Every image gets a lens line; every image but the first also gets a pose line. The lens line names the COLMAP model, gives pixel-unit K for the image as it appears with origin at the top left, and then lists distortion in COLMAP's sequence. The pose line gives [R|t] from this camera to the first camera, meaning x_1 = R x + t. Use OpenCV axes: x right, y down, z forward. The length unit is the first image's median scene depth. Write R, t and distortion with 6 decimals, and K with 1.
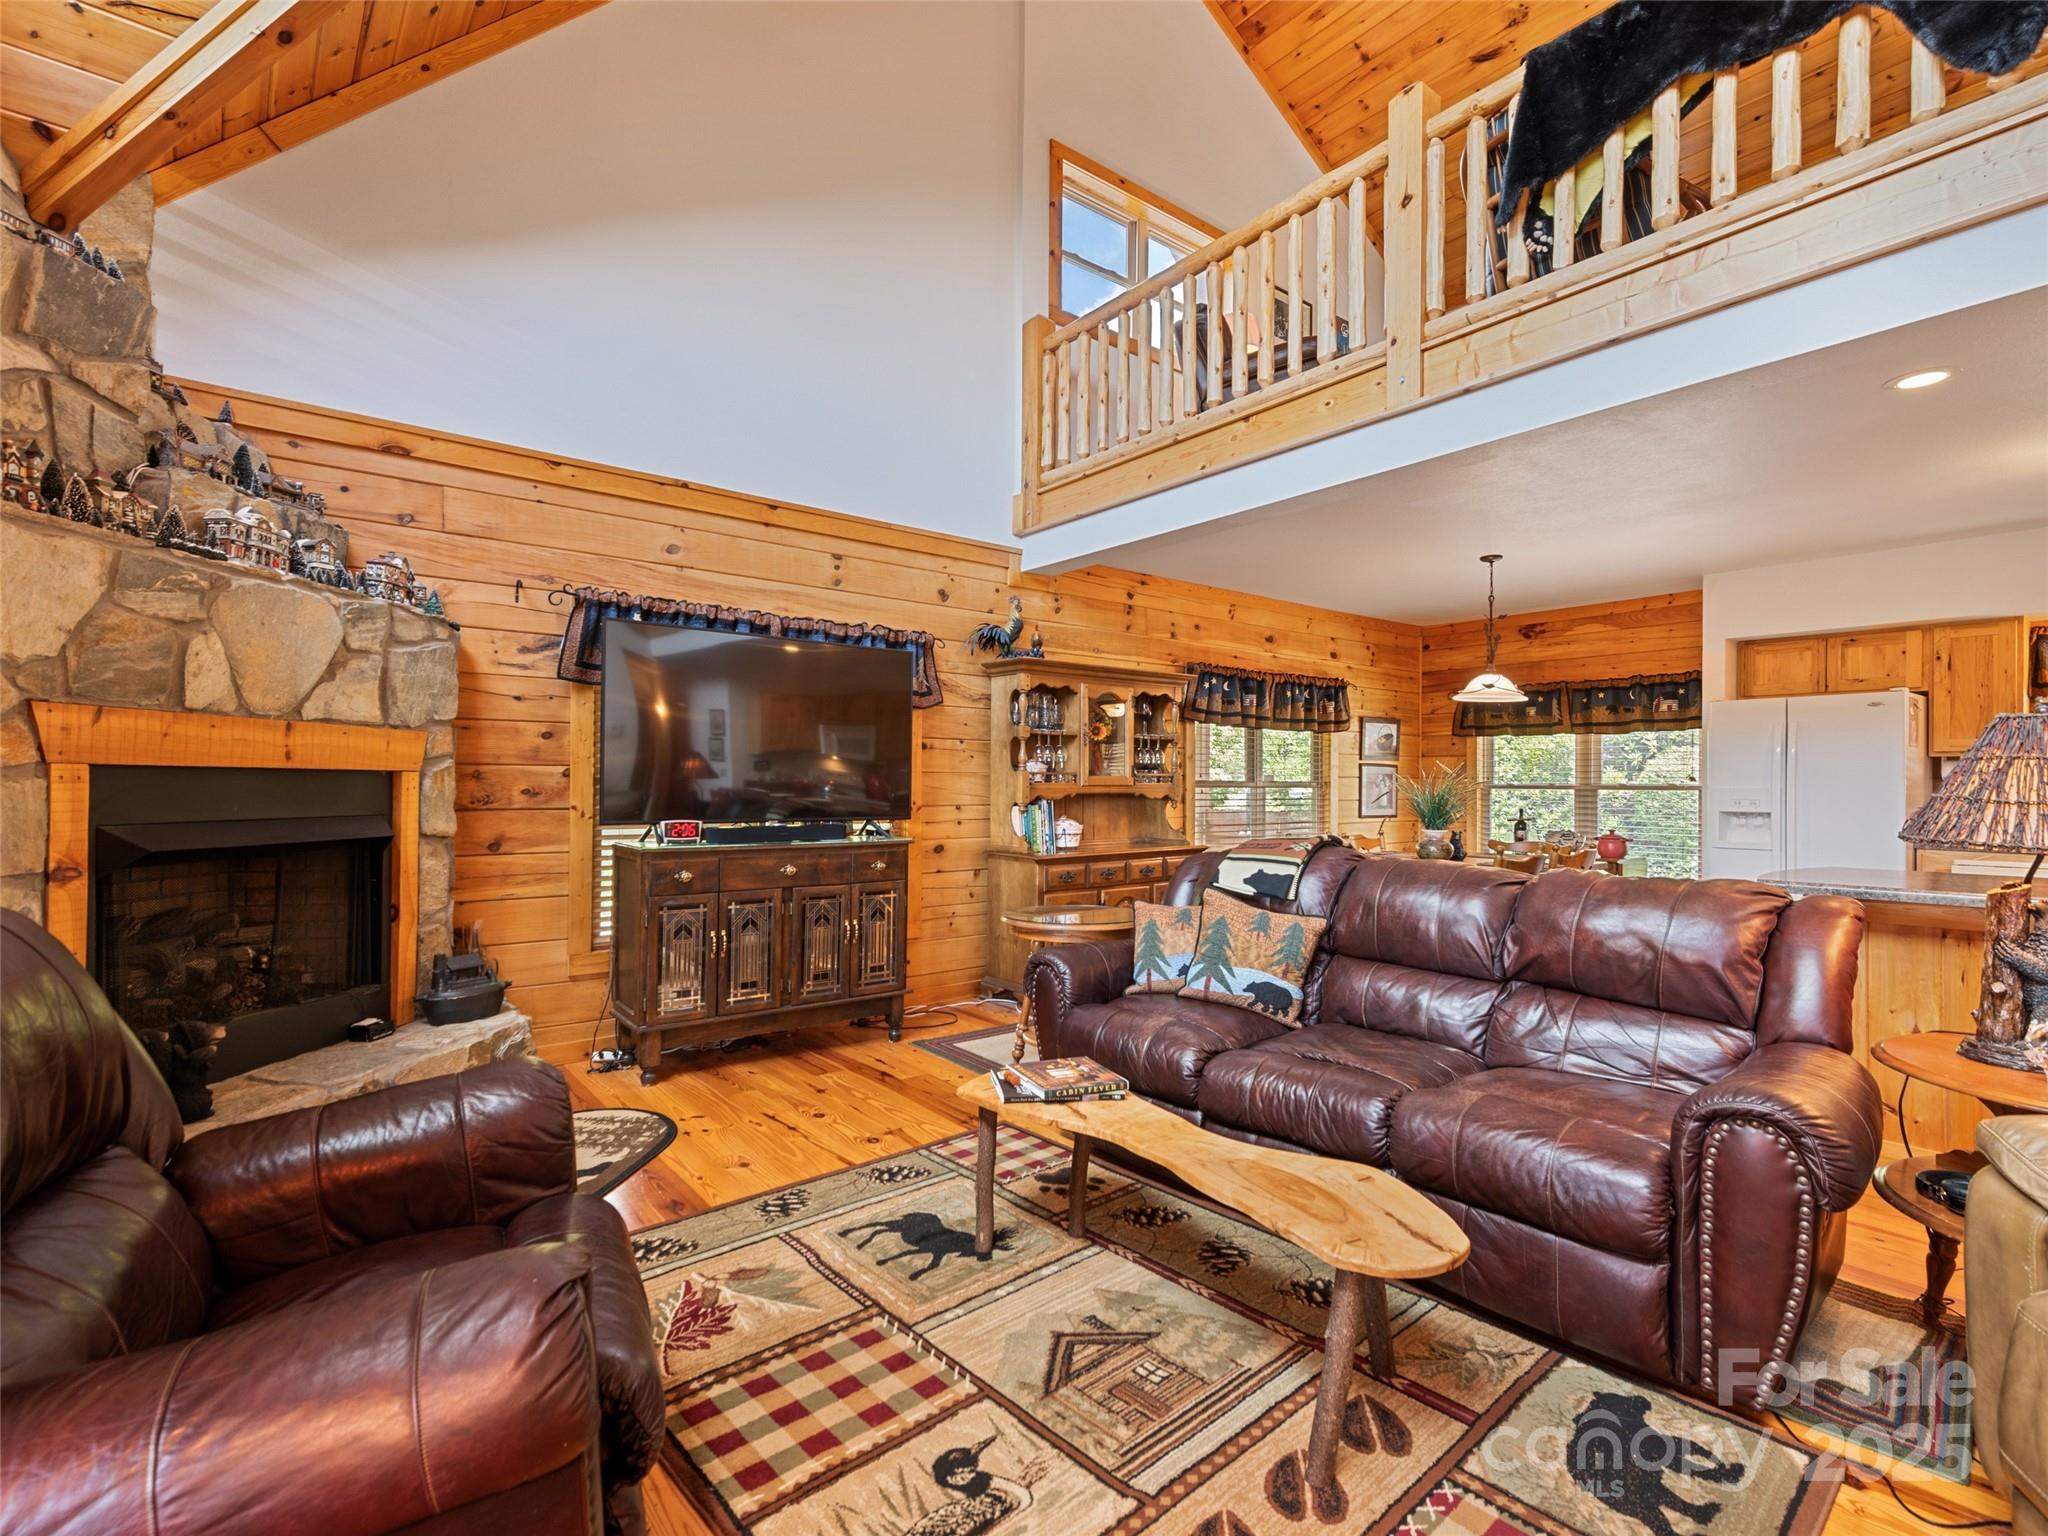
lens RADIAL K [[963.3, 0, 1026.0], [0, 963.3, 780.4], [0, 0, 1]] dist [0.012332, -0.001883]
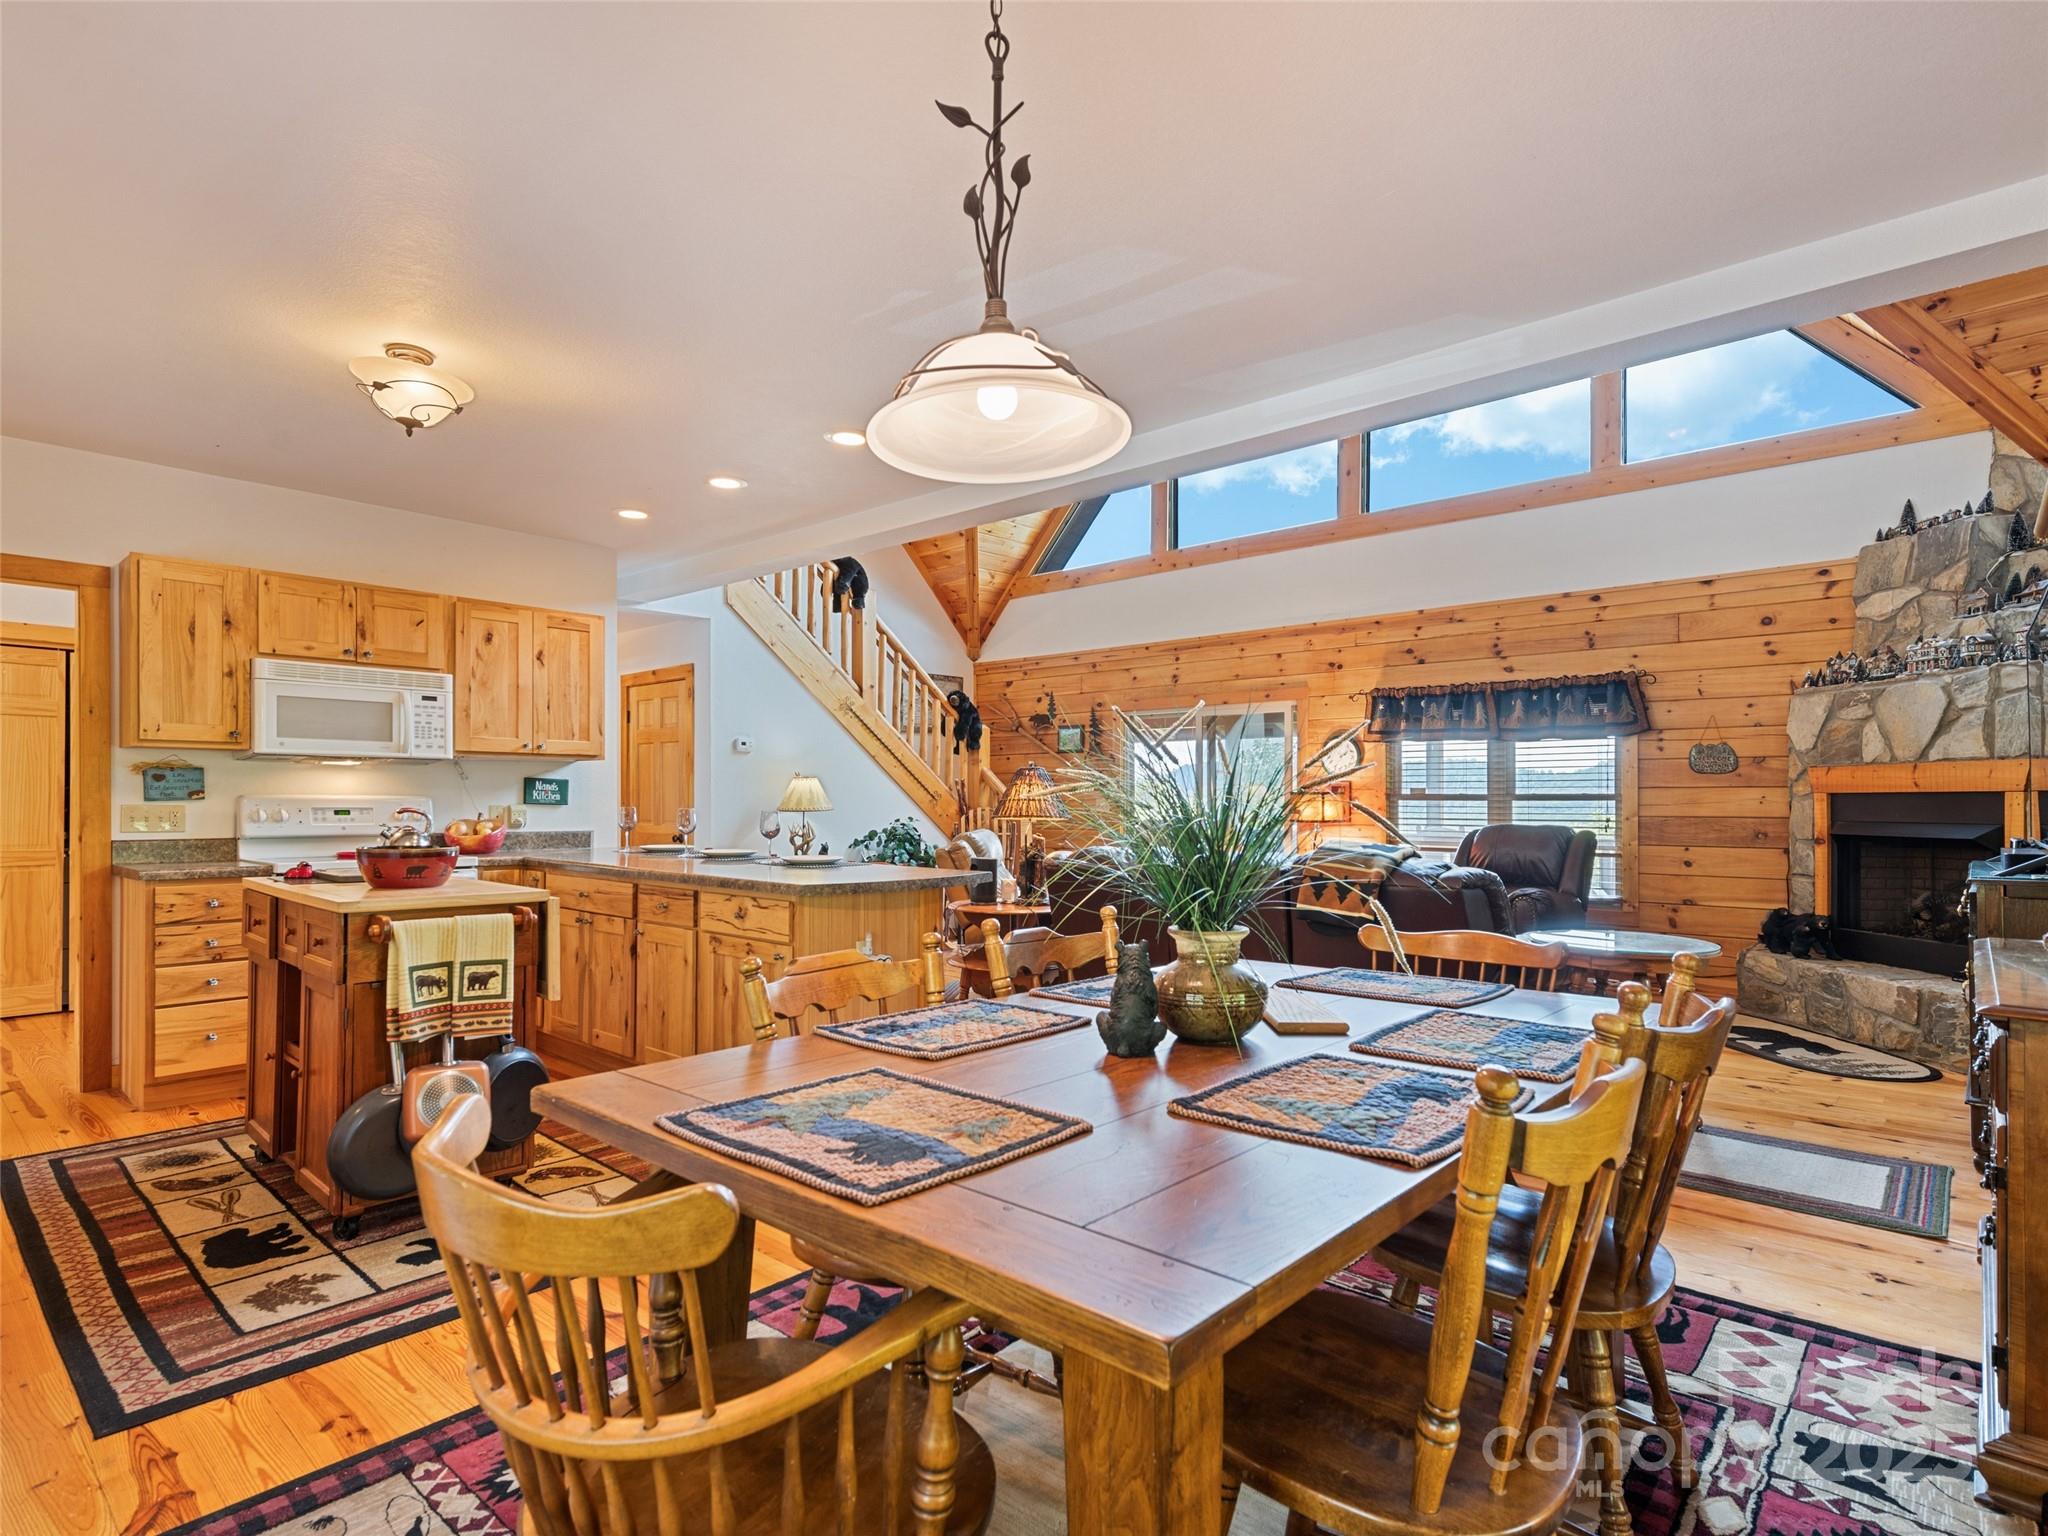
lens RADIAL K [[1052.2, 0, 1036.8], [0, 1052.2, 801.7], [0, 0, 1]] dist [0.020542, -0.009285]
pose [[-0.984130, -0.007732, -0.177279, 0.761452], [-0.006454, 0.999949, -0.007787, 0.020445], [0.177330, -0.006519, -0.984130, 1.869747]]
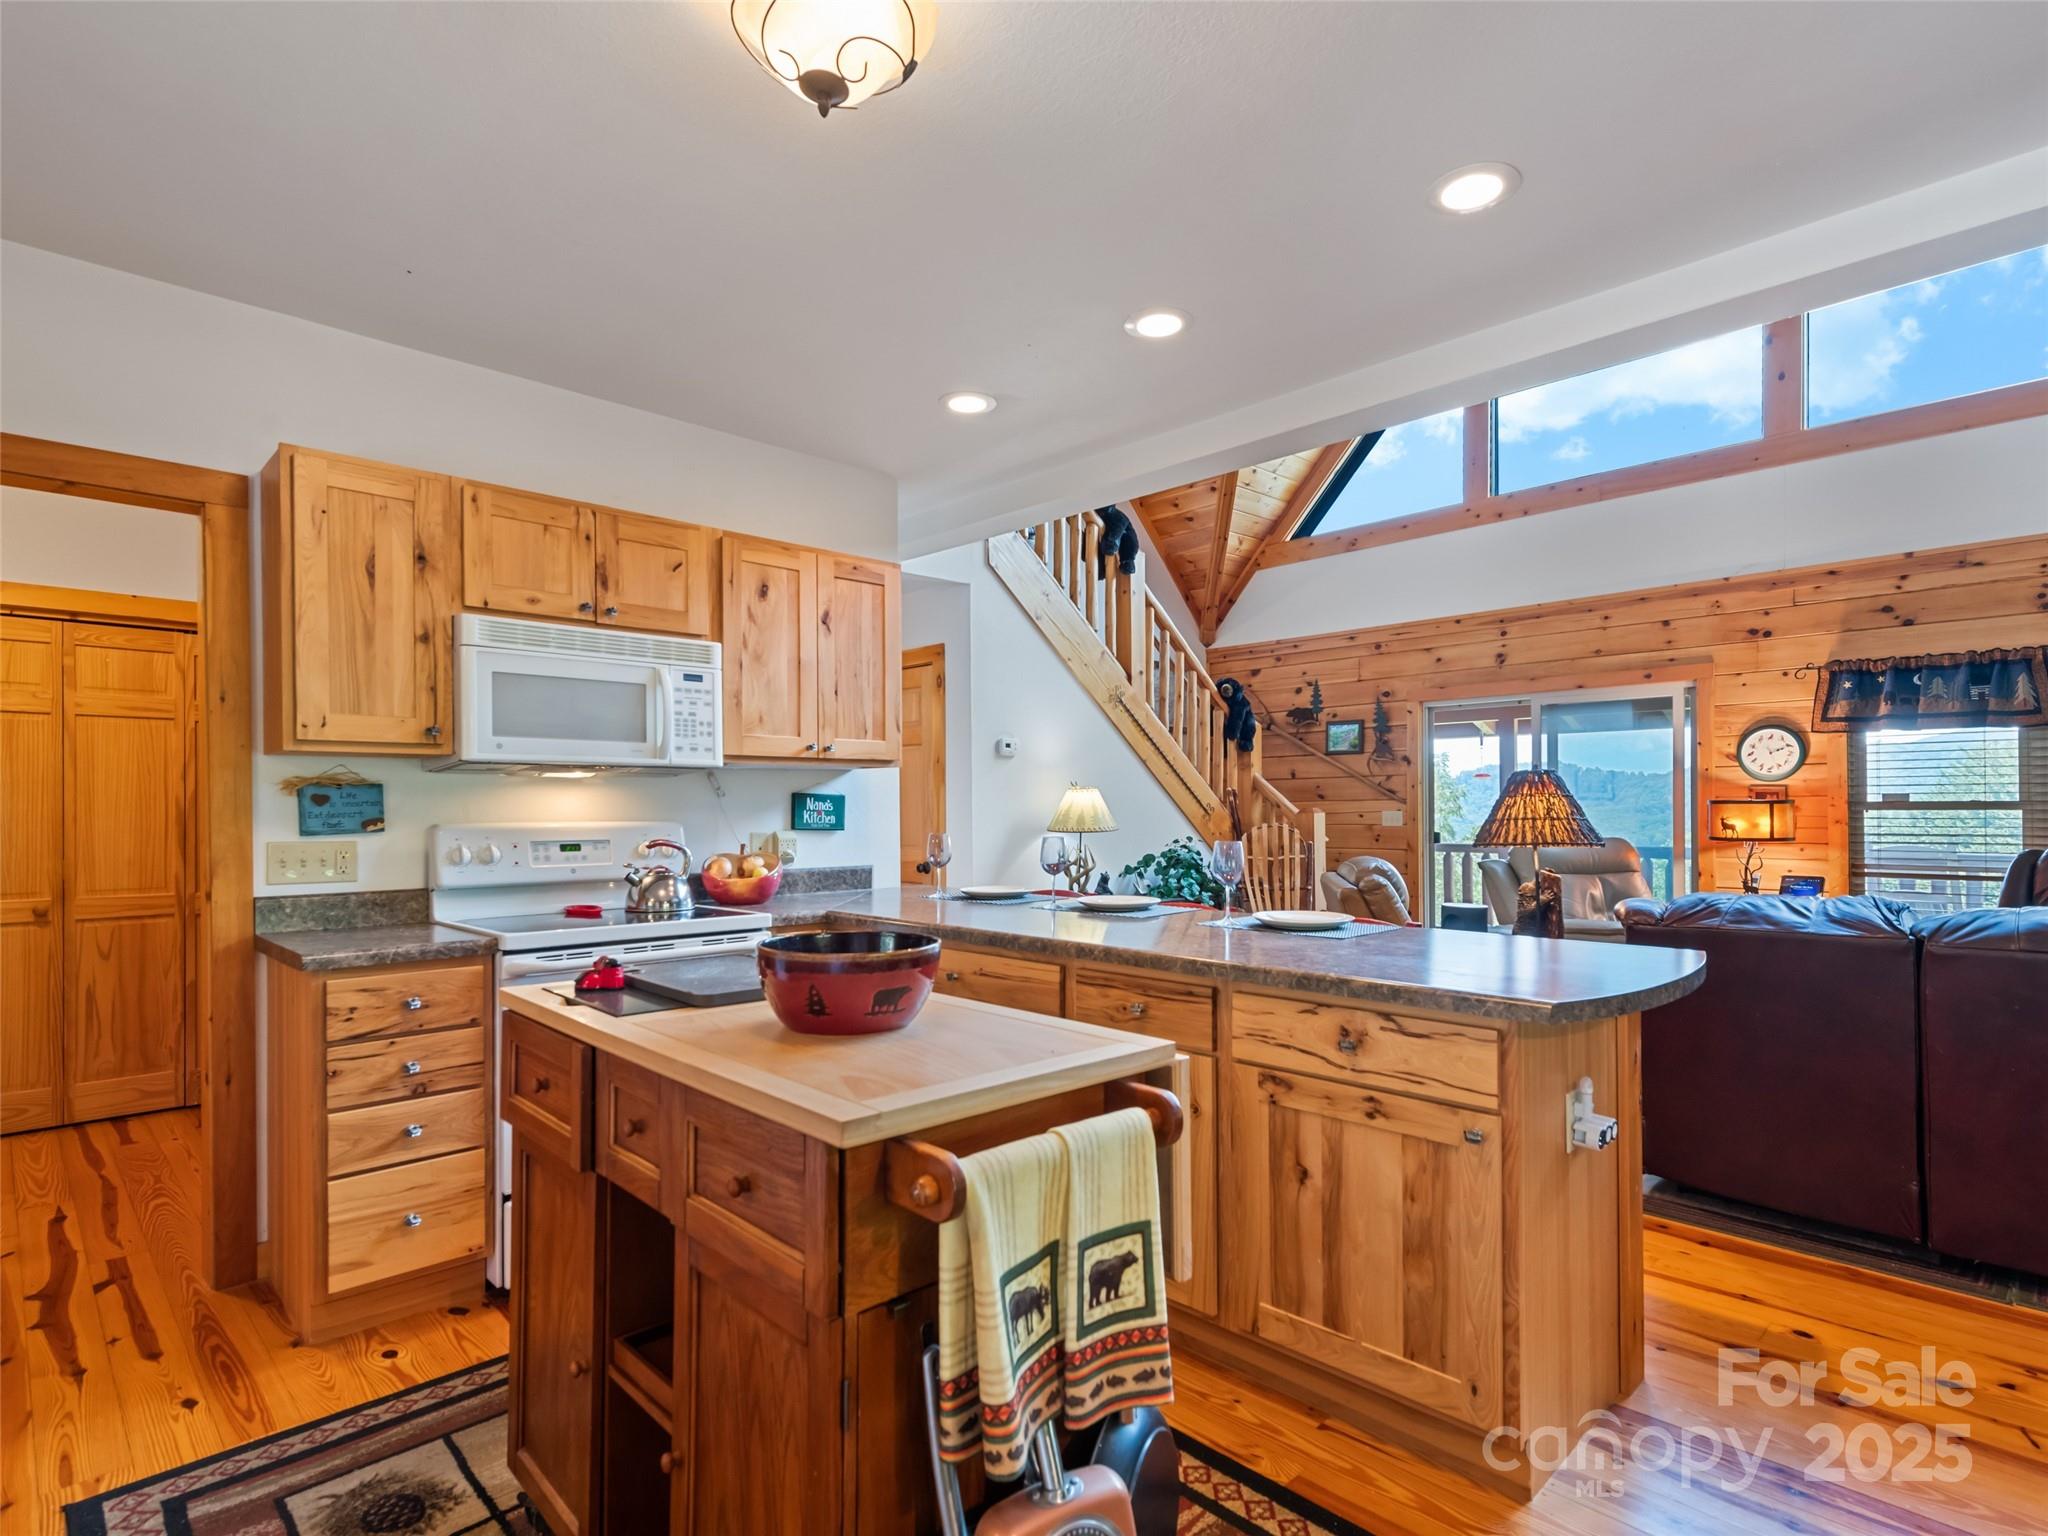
lens RADIAL K [[1054.4, 0, 1034.6], [0, 1054.4, 809.1], [0, 0, 1]] dist [0.020962, -0.011042]
pose [[-0.993857, 0.001319, -0.110666, 1.067972], [0.002243, 0.999964, -0.008232, 0.005780], [0.110651, -0.008430, -0.993824, 1.382683]]
